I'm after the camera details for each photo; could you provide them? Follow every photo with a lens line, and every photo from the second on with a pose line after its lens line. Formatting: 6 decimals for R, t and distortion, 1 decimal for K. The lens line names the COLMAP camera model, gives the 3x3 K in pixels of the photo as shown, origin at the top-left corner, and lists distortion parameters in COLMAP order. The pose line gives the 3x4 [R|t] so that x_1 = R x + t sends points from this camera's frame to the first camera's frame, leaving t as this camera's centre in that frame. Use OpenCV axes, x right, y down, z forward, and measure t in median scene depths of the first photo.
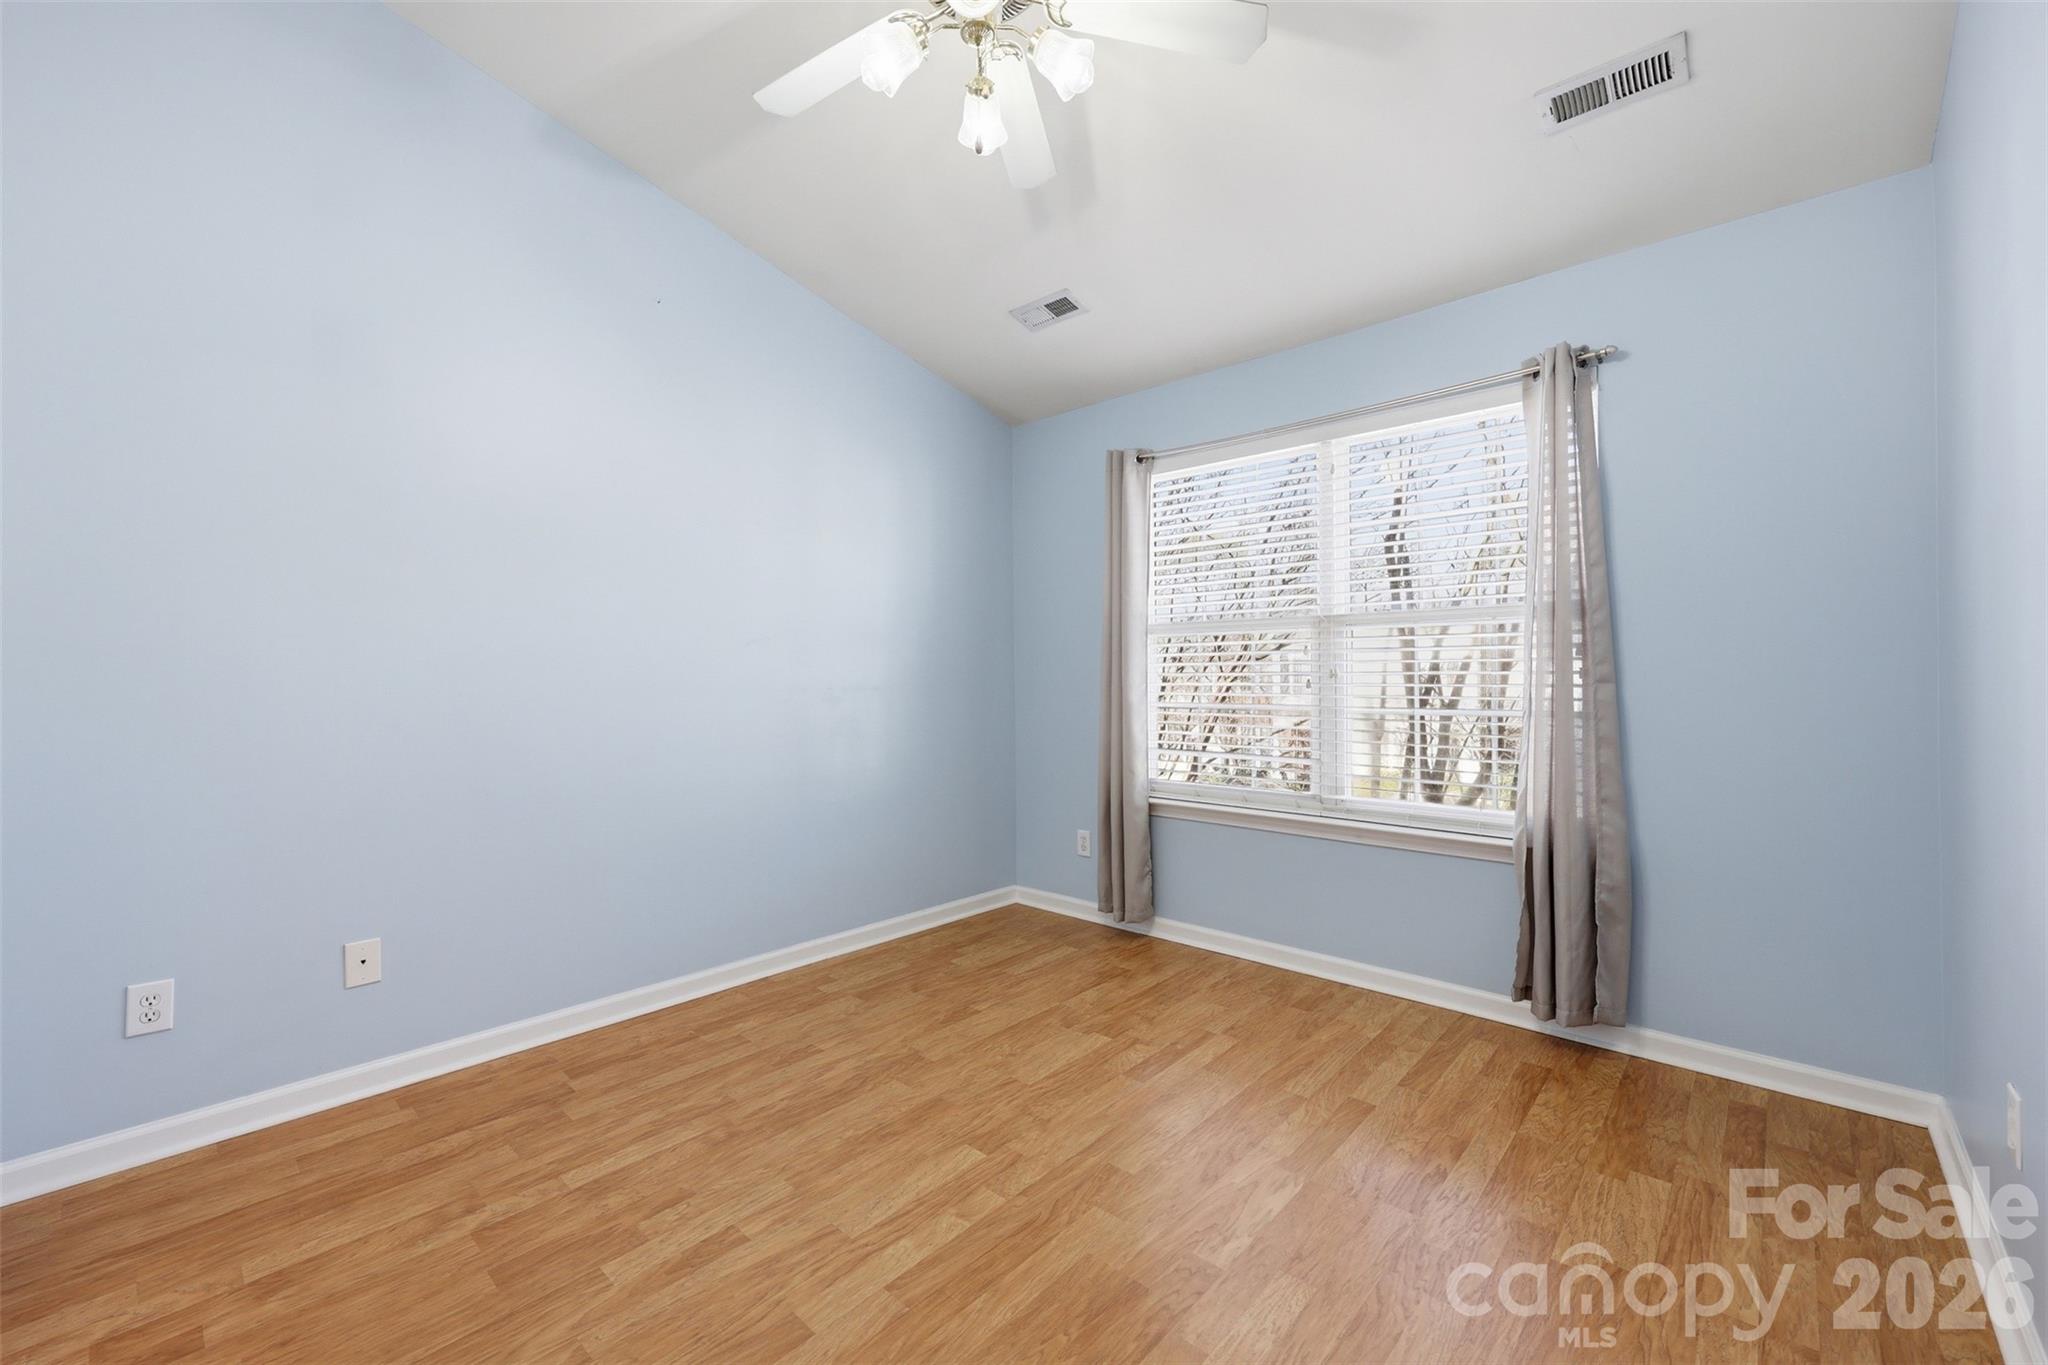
lens RADIAL K [[817.8, 0, 1032.1], [0, 817.8, 678.5], [0, 0, 1]] dist [-0.001321, 0.000001]
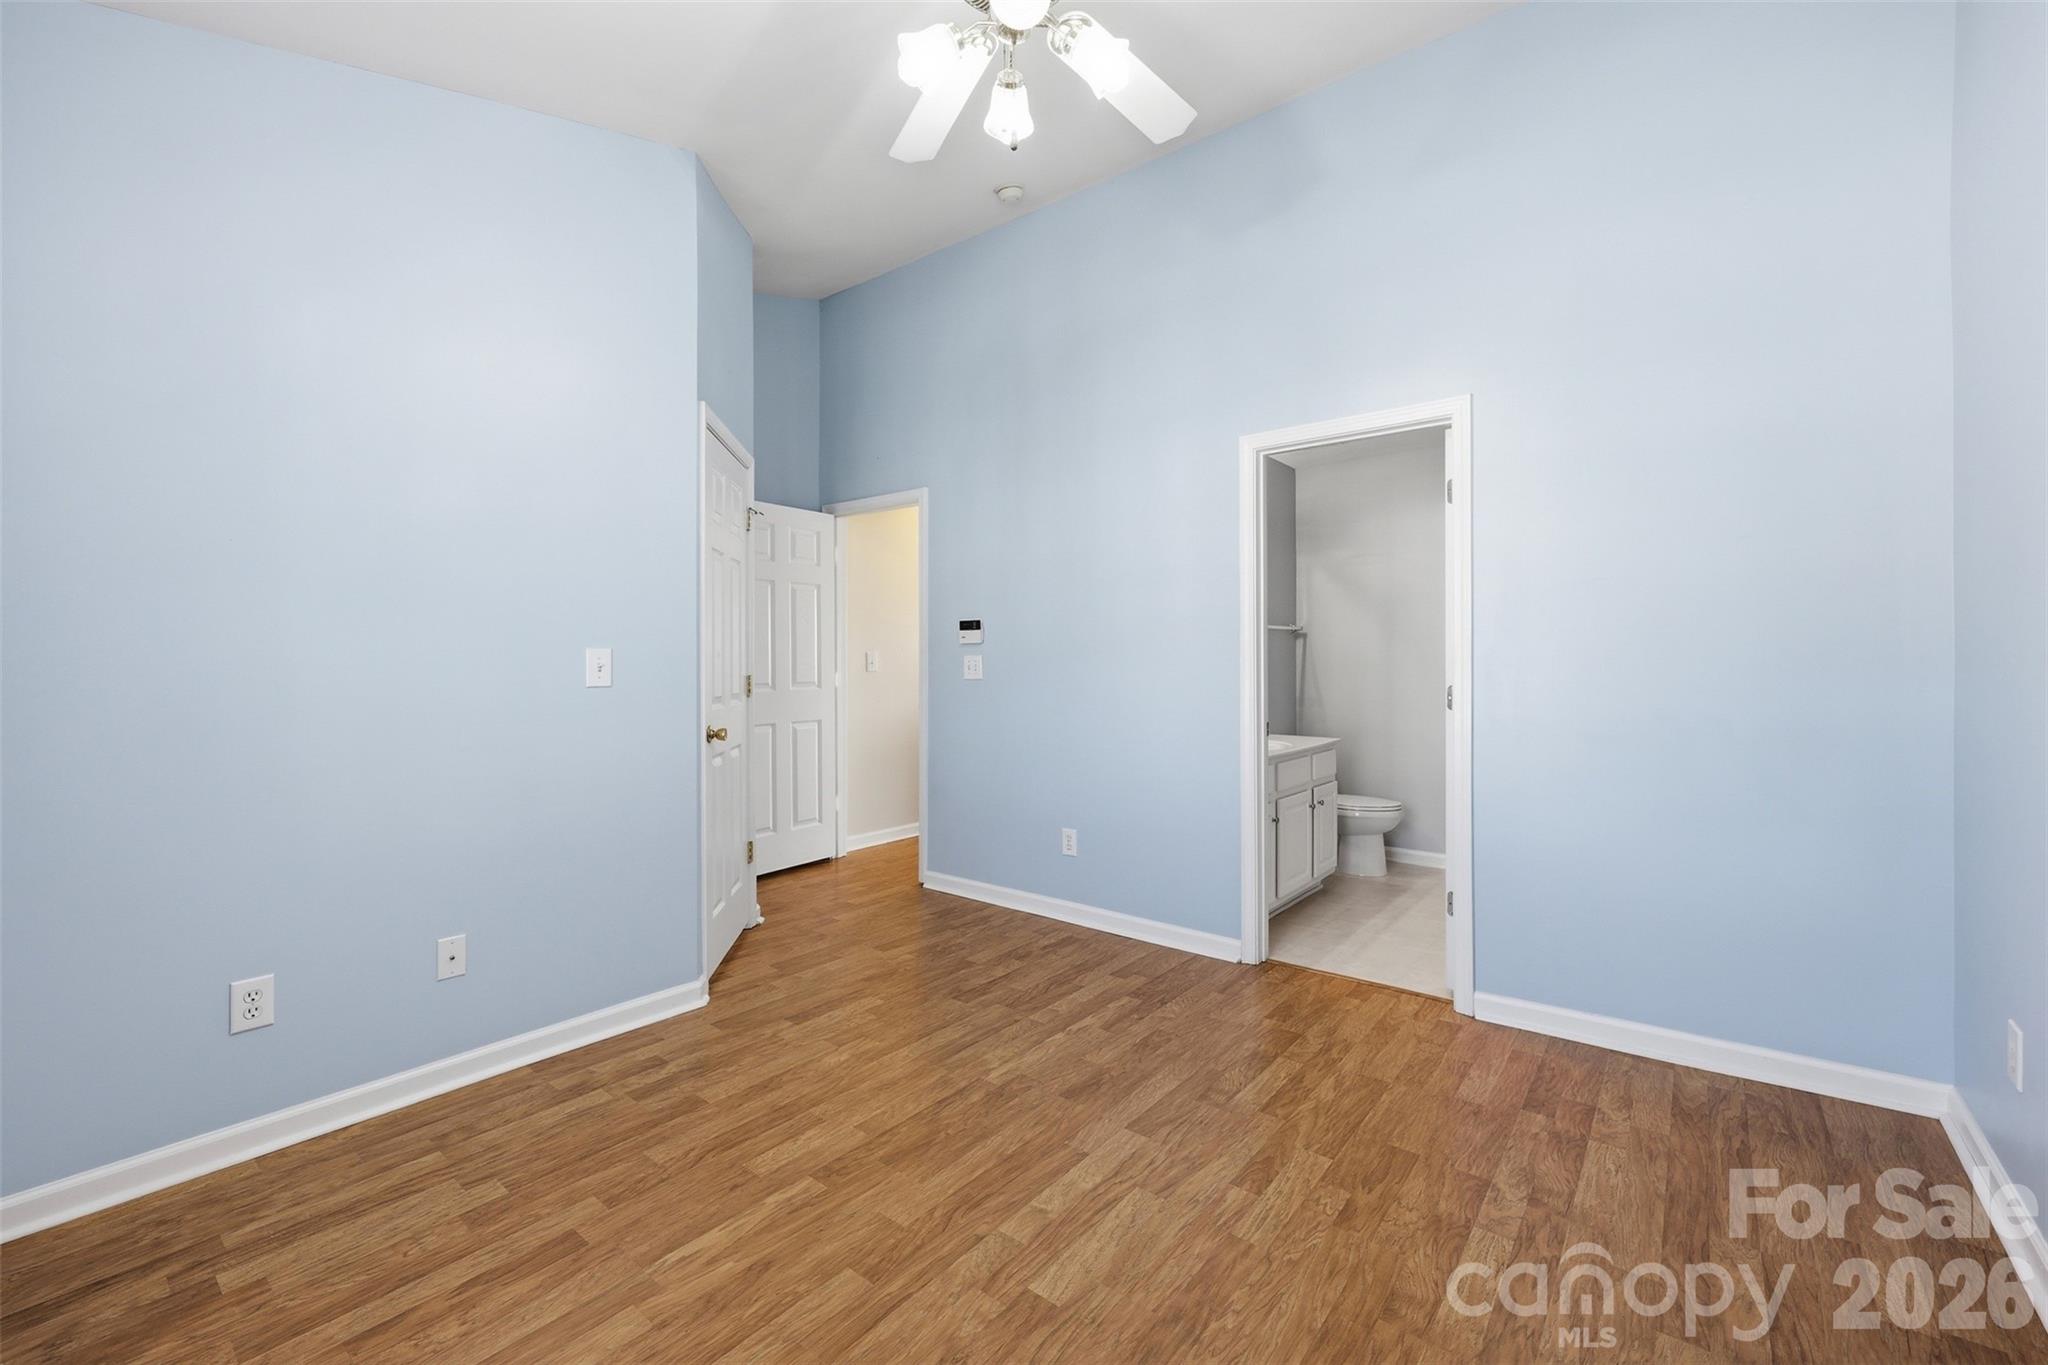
lens RADIAL K [[833.0, 0, 1027.5], [0, 833.0, 680.5], [0, 0, 1]] dist [-0.000425, -0.000070]
pose [[-0.998281, 0.008741, -0.057953, -0.010850], [0.007638, 0.999786, 0.019220, -0.006132], [0.058109, 0.018744, -0.998134, 1.361999]]
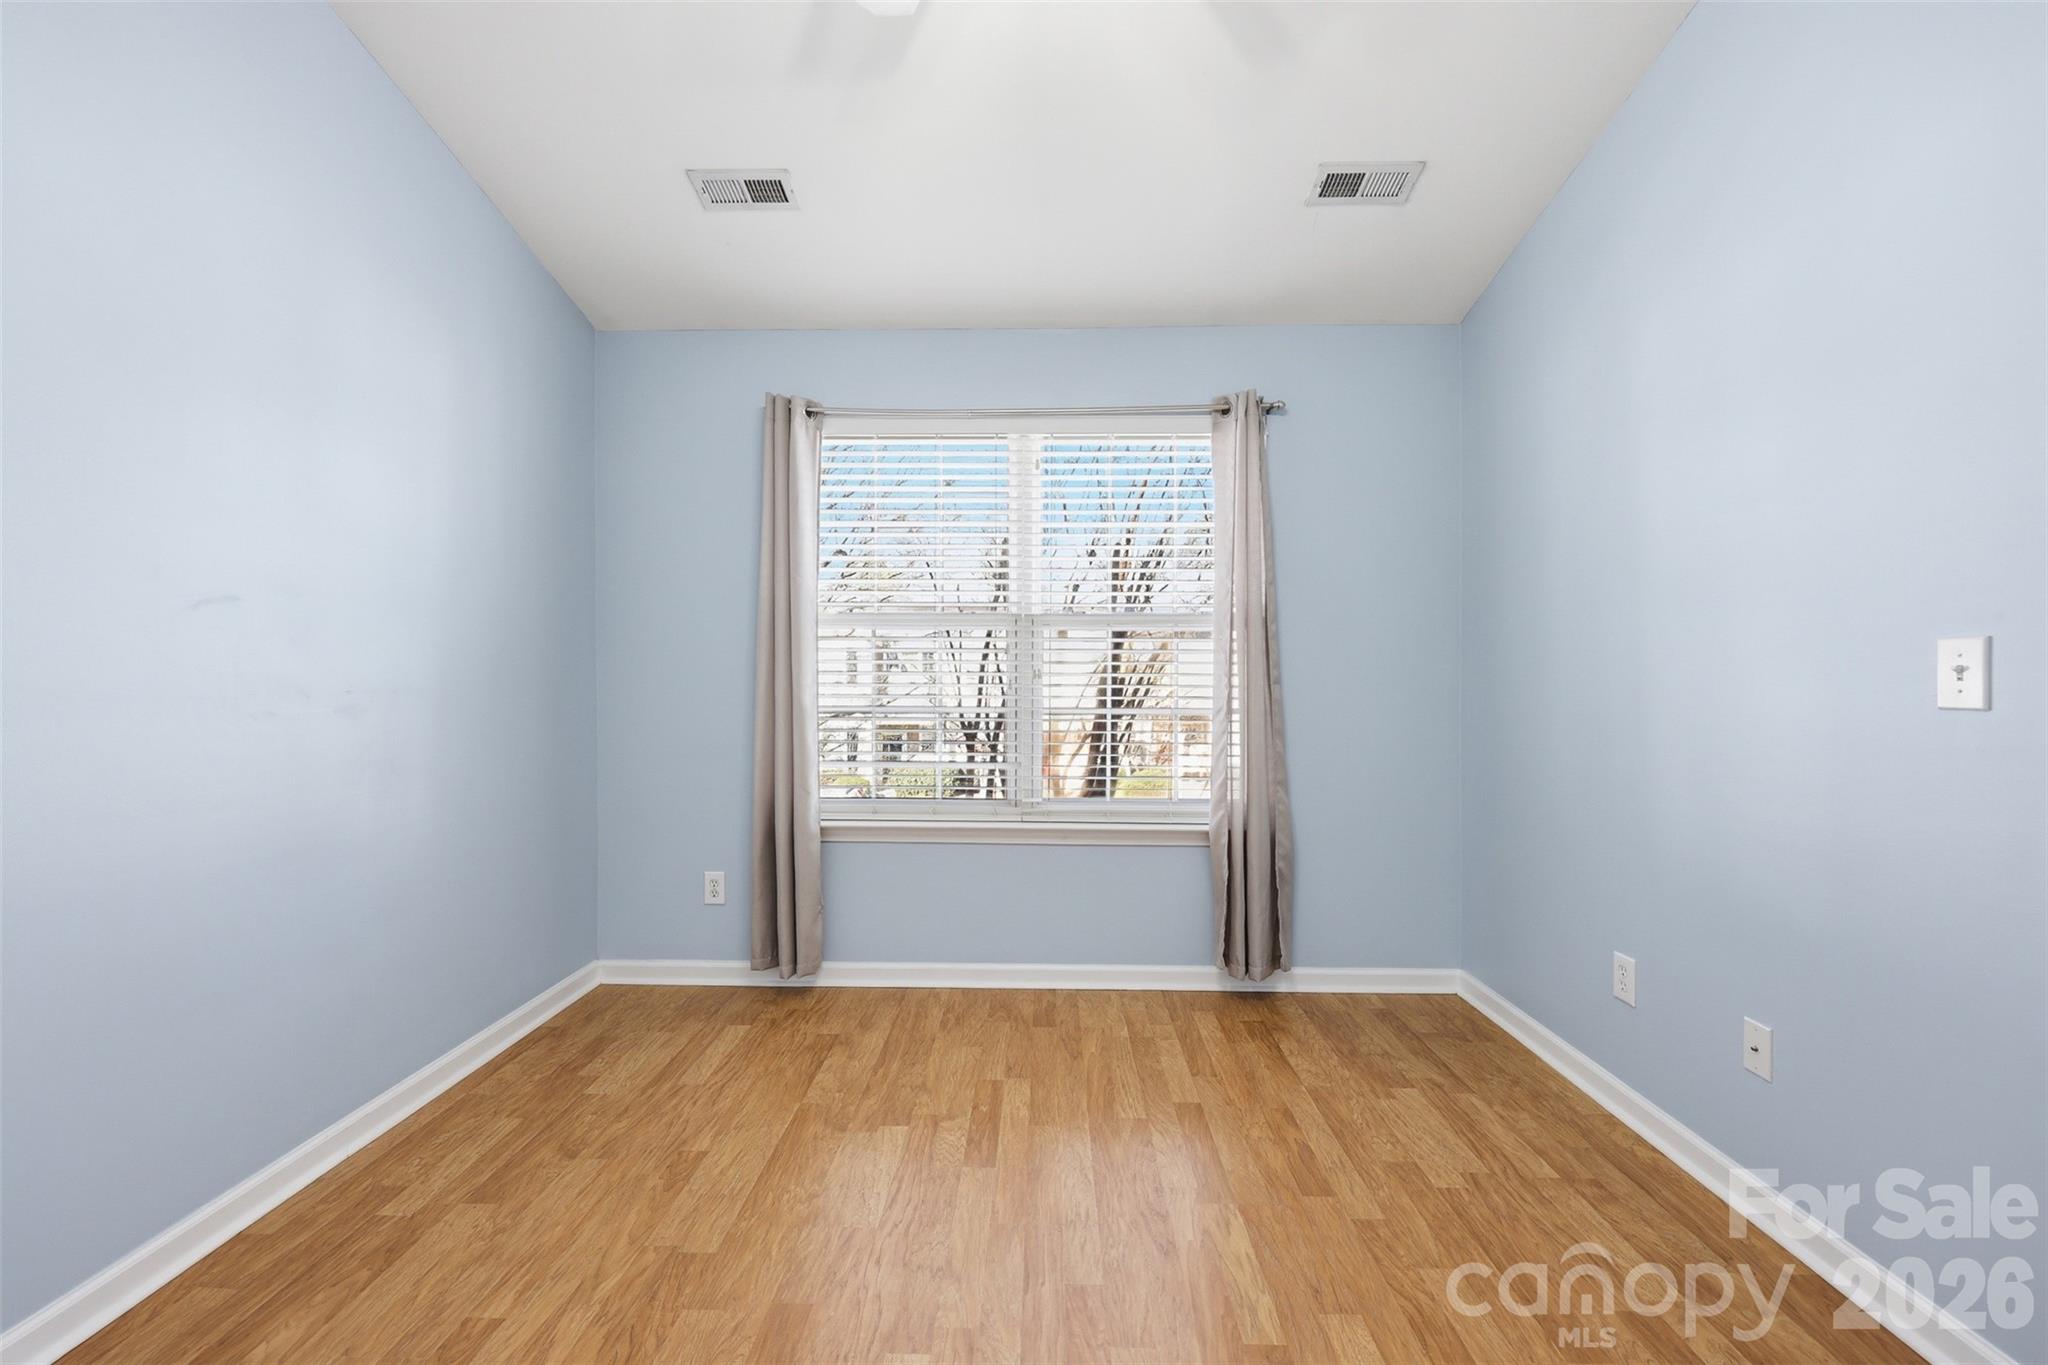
lens RADIAL K [[833.0, 0, 1027.5], [0, 833.0, 680.5], [0, 0, 1]] dist [-0.000425, -0.000070]
pose [[0.758893, 0.004006, 0.651203, -0.352576], [-0.005320, 0.999986, 0.000048, 0.001963], [-0.651194, -0.003501, 0.758903, 0.308085]]
